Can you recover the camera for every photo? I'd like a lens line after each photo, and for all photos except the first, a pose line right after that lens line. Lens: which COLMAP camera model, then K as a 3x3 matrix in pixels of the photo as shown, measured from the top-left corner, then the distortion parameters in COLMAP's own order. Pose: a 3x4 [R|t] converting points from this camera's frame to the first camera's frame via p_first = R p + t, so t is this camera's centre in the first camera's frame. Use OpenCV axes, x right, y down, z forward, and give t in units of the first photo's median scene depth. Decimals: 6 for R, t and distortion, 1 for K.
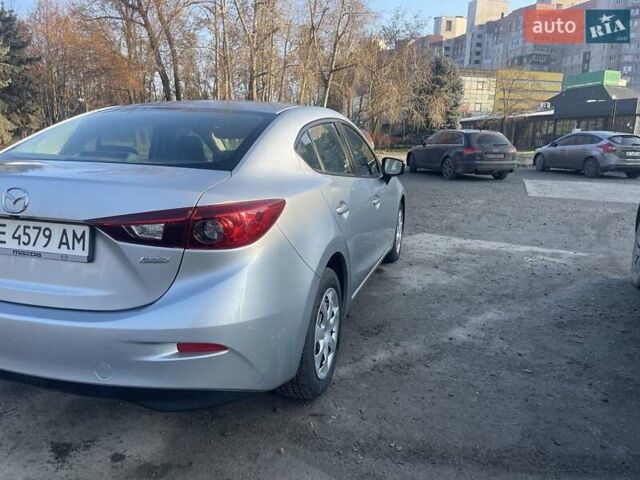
lens RADIAL K [[479.5, 0, 320.0], [0, 479.5, 240.0], [0, 0, 1]] dist [0.081172, -0.094773]
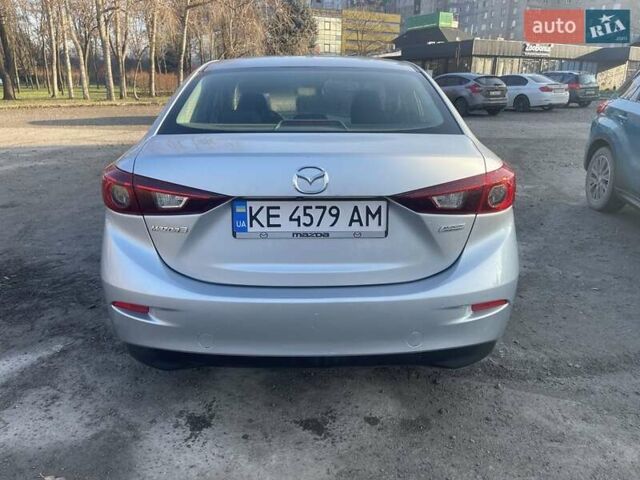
lens RADIAL K [[479.5, 0, 320.0], [0, 479.5, 240.0], [0, 0, 1]] dist [0.081172, -0.094773]
pose [[0.956412, -0.109367, 0.270766, -0.838889], [0.079063, 0.989568, 0.120434, -0.074581], [-0.281113, -0.093777, 0.955082, 0.090450]]
